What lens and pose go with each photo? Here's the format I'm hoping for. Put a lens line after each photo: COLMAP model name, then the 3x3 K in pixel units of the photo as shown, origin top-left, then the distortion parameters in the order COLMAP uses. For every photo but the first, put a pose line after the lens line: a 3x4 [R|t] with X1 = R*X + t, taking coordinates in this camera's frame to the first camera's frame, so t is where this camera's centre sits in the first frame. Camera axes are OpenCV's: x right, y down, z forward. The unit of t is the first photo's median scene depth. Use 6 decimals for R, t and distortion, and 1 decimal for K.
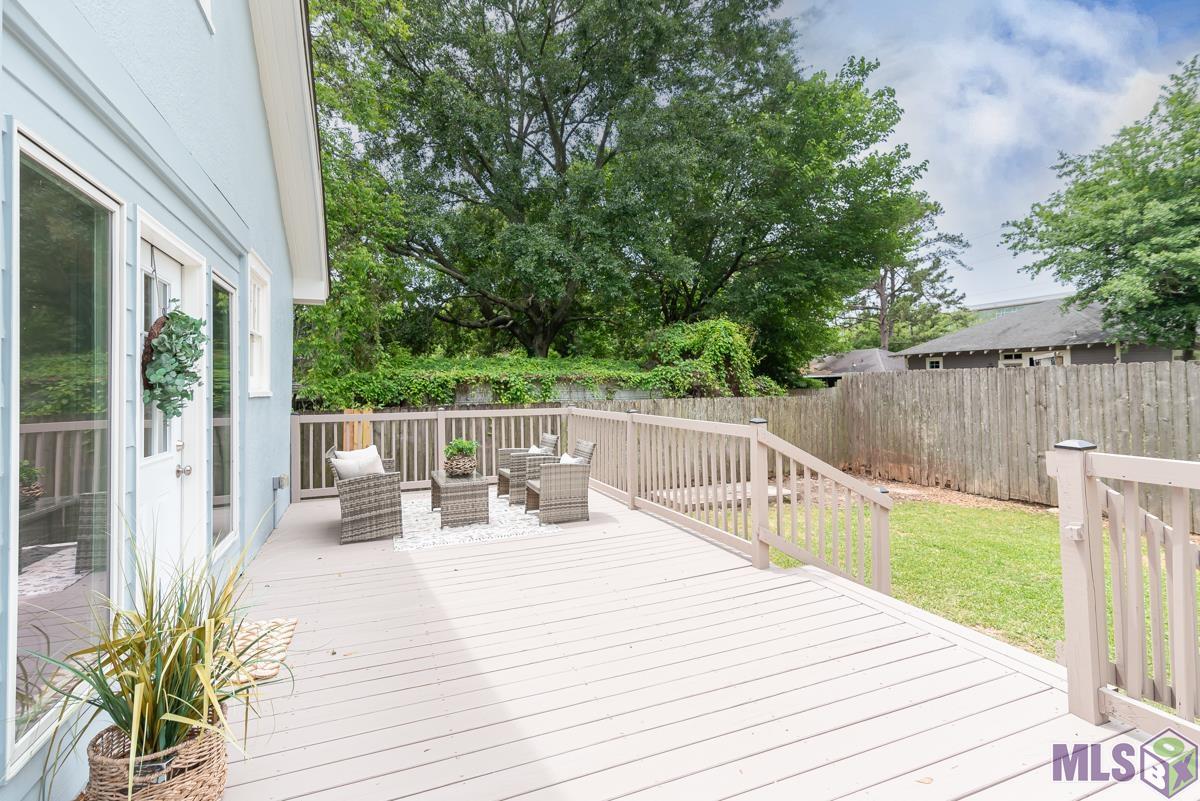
lens RADIAL K [[538.5, 0, 577.6], [0, 538.5, 369.4], [0, 0, 1]] dist [0.016388, -0.001422]
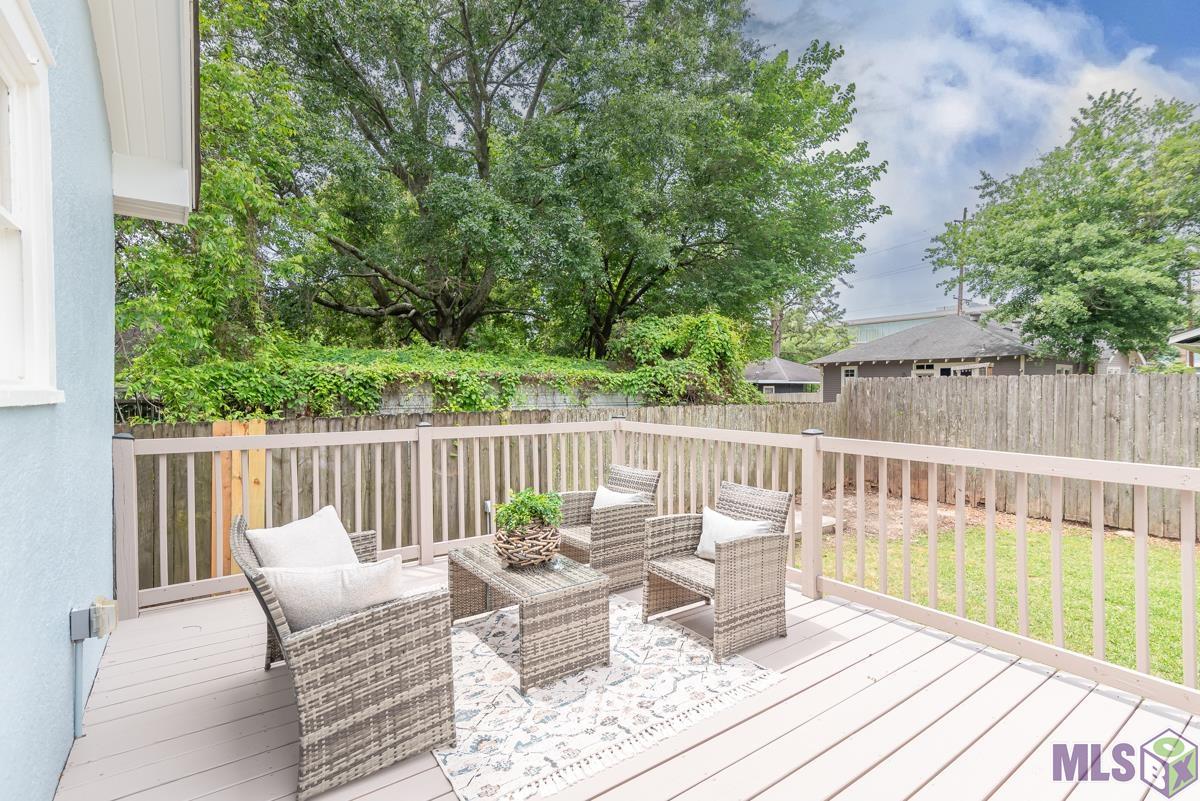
lens RADIAL K [[538.5, 0, 604.0], [0, 538.5, 402.8], [0, 0, 1]] dist [0.016388, -0.001422]
pose [[0.964205, 0.009039, 0.265004, -0.130283], [-0.023647, 0.998368, 0.051985, 0.009389], [-0.264101, -0.056391, 0.962845, 0.232513]]
